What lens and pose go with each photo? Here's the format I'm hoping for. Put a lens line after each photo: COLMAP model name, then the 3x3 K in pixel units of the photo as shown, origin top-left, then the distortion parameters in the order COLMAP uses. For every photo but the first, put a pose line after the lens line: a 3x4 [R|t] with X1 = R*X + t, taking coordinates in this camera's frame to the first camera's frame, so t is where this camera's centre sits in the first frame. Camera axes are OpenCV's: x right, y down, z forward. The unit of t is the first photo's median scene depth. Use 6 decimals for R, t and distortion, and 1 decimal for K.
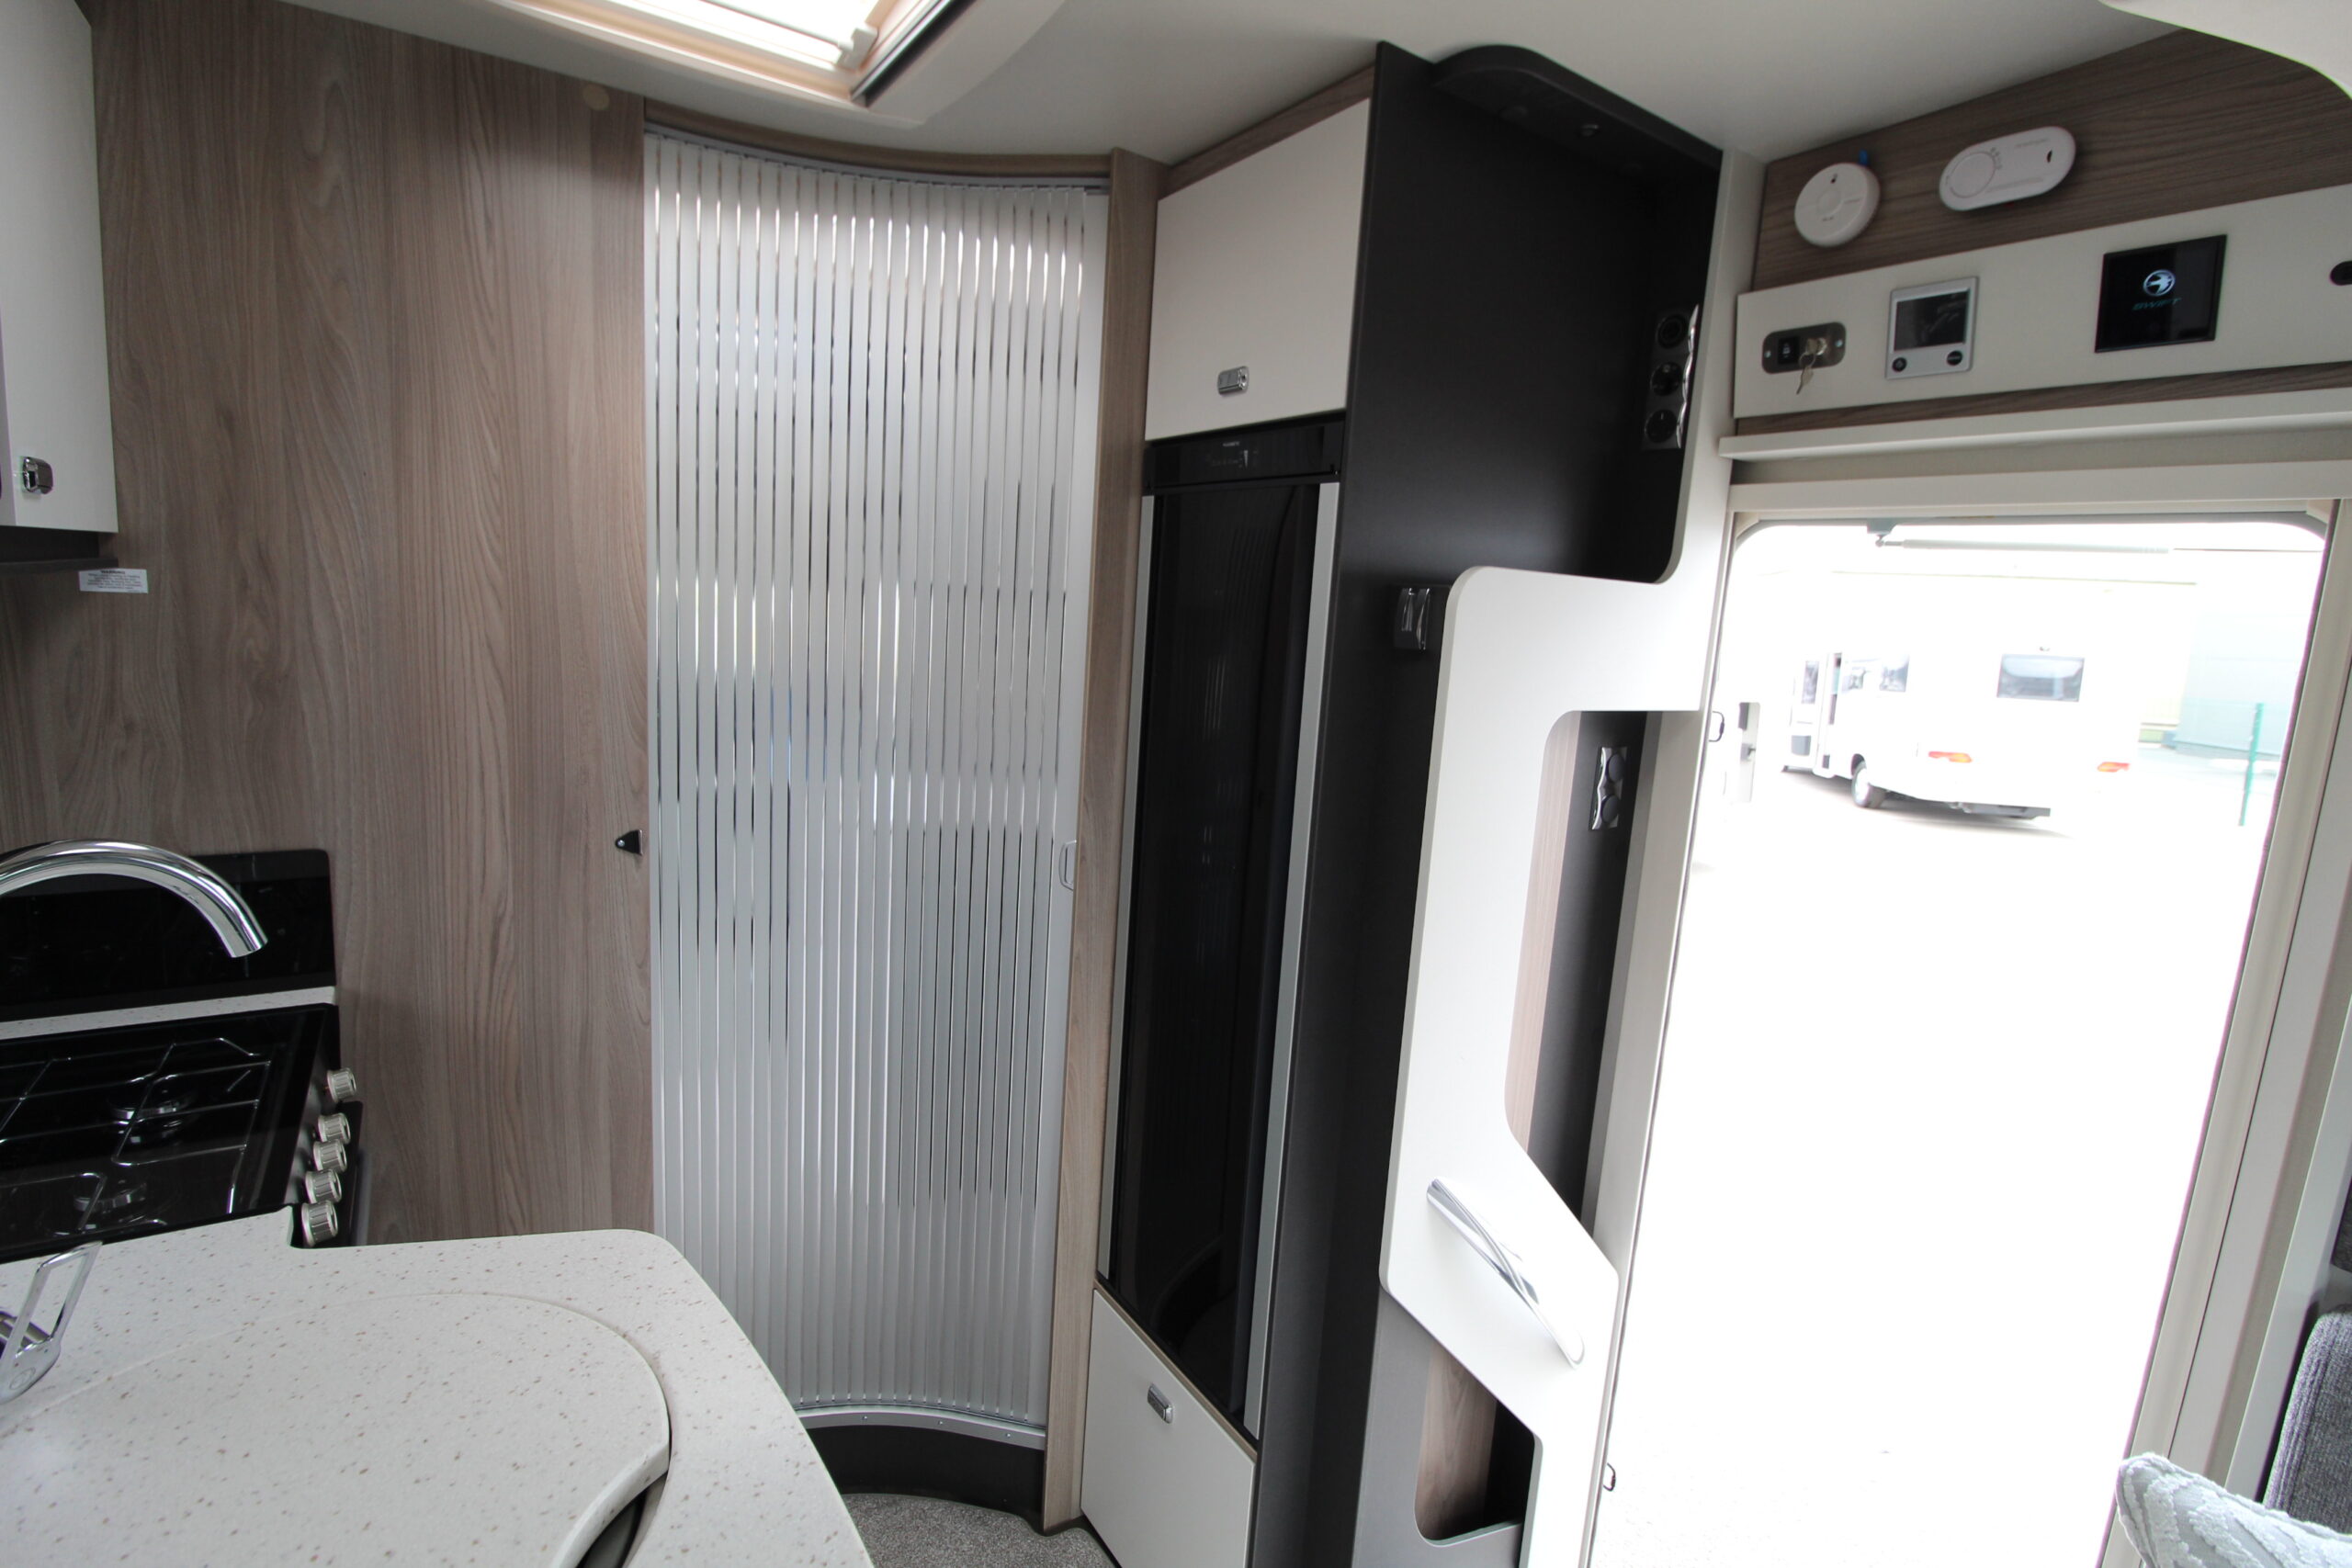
lens RADIAL K [[1096.7, 0, 1183.9], [0, 1096.7, 777.0], [0, 0, 1]] dist [-0.001095, -0.013190]
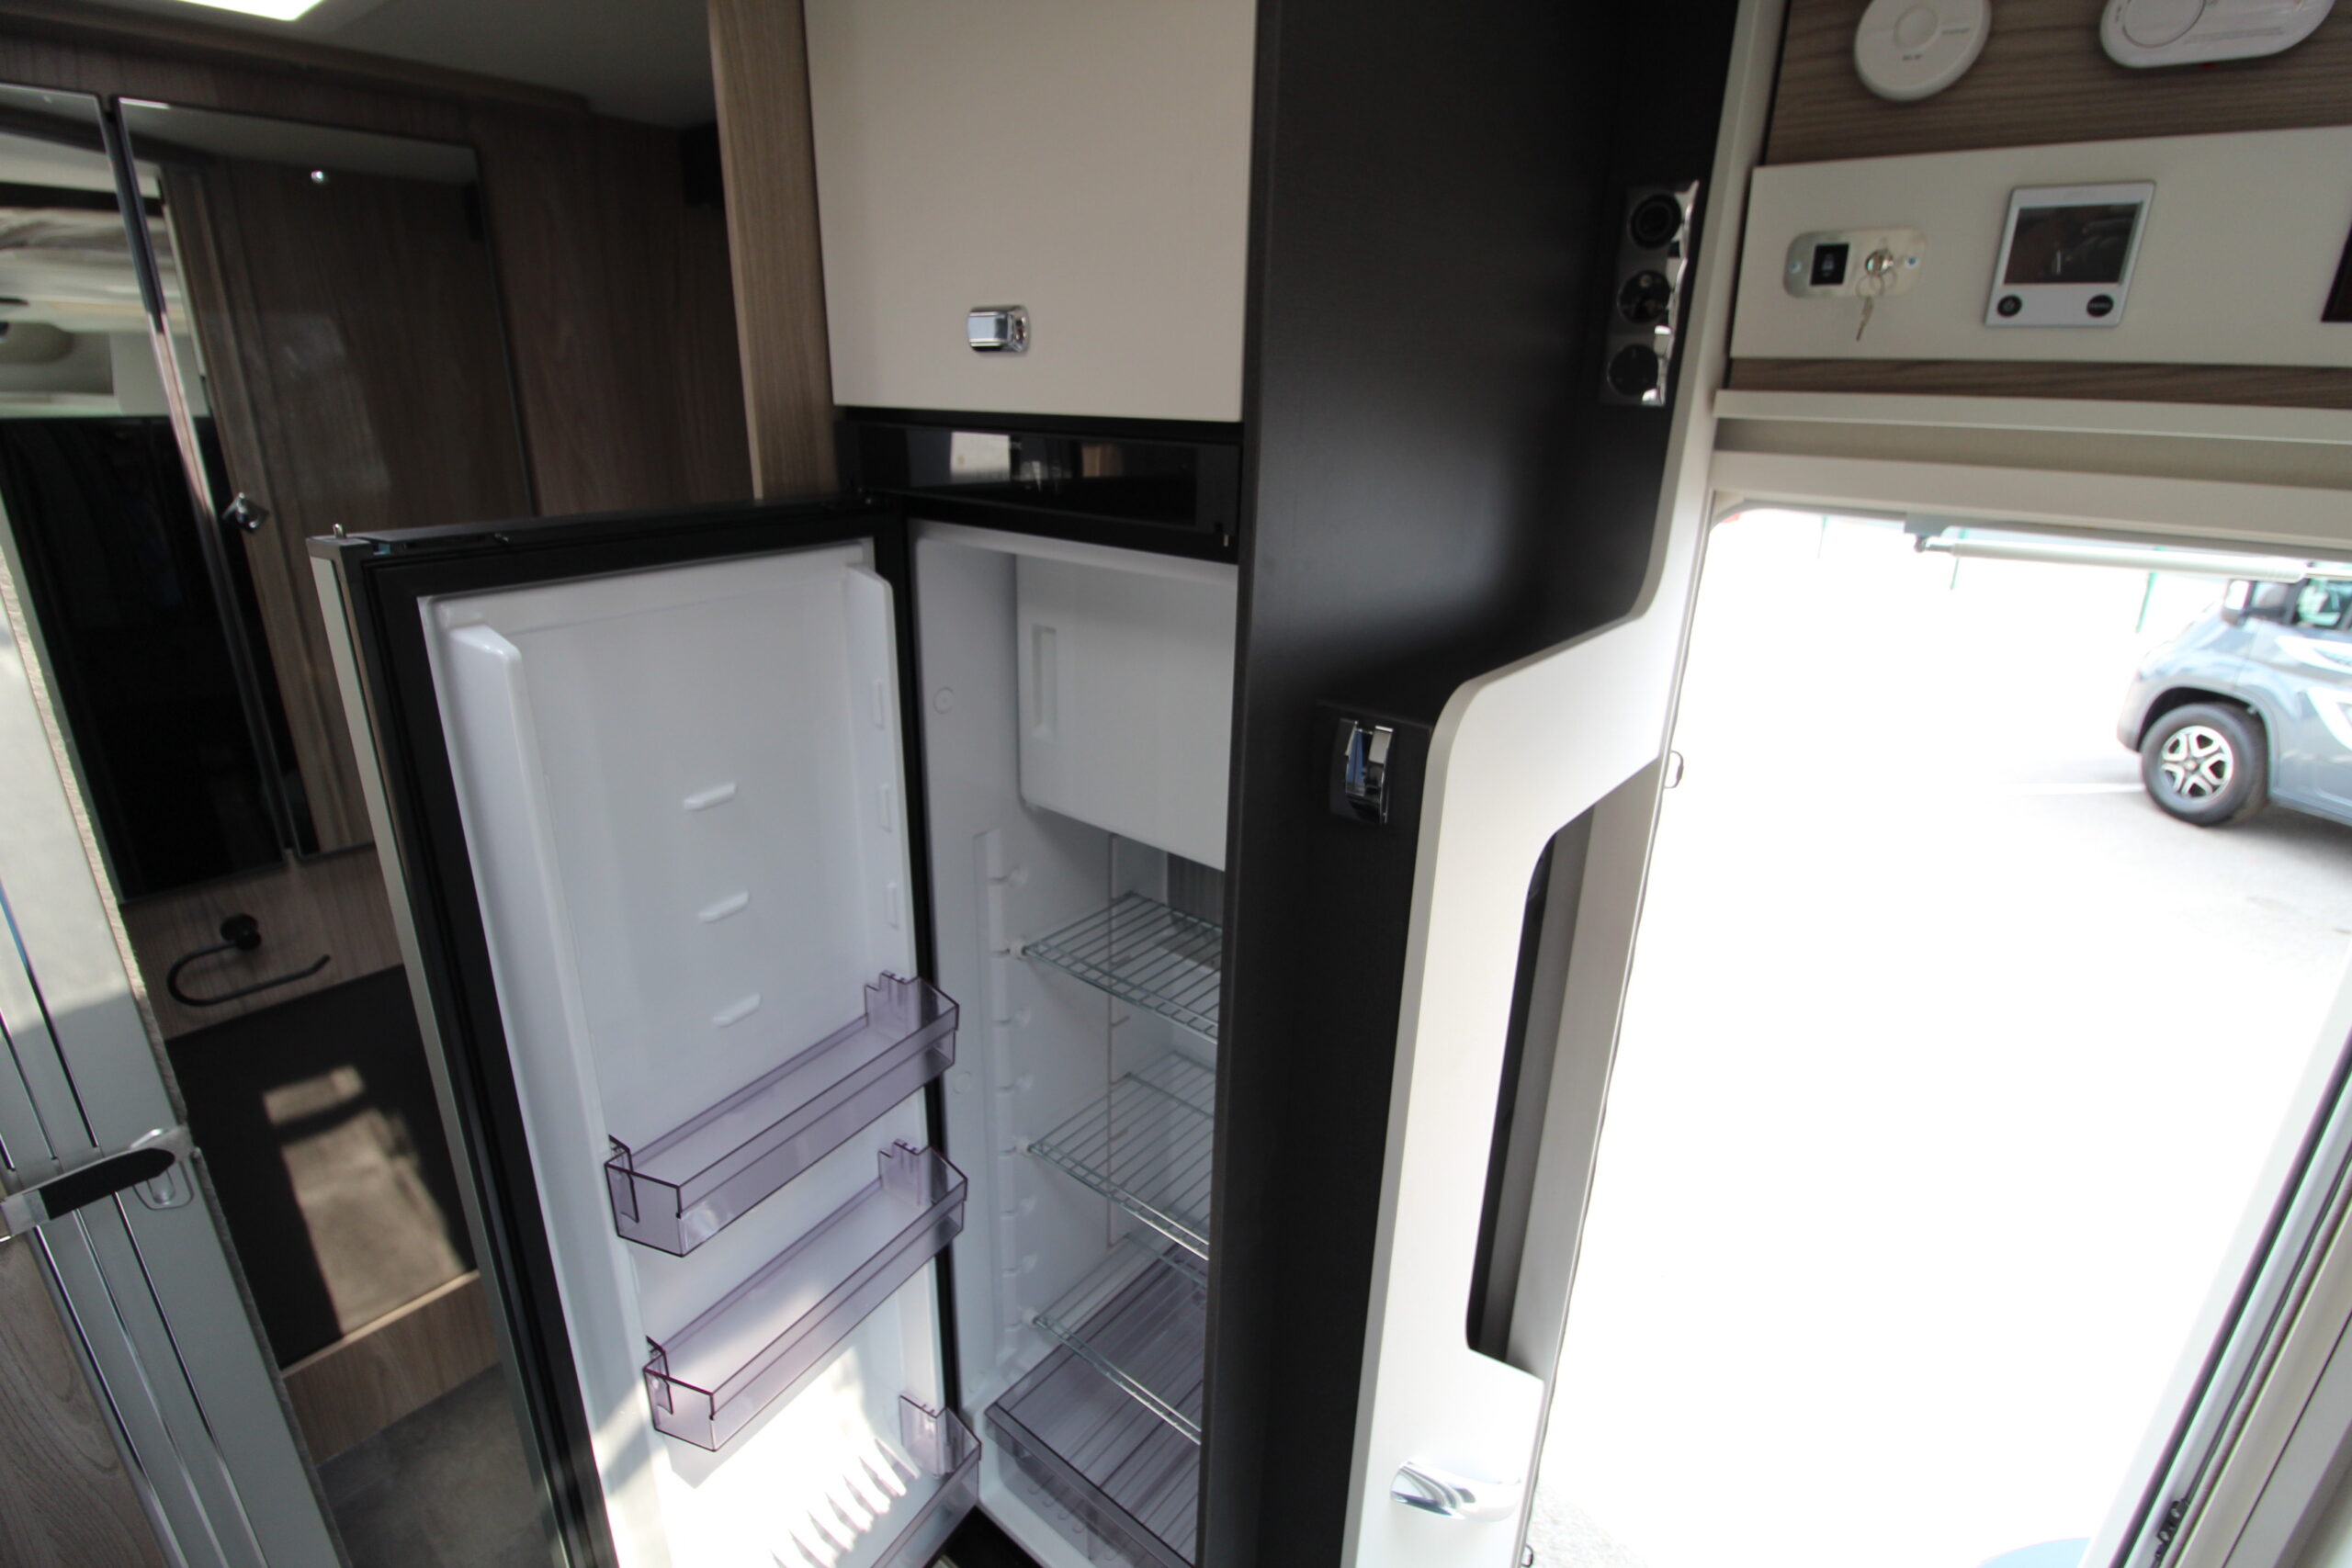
lens RADIAL K [[1096.7, 0, 1183.9], [0, 1096.7, 777.0], [0, 0, 1]] dist [-0.001095, -0.013190]
pose [[0.958005, -0.133483, 0.253788, -0.037335], [0.081466, 0.975274, 0.205436, -0.256776], [-0.274935, -0.176134, 0.945192, 0.427106]]
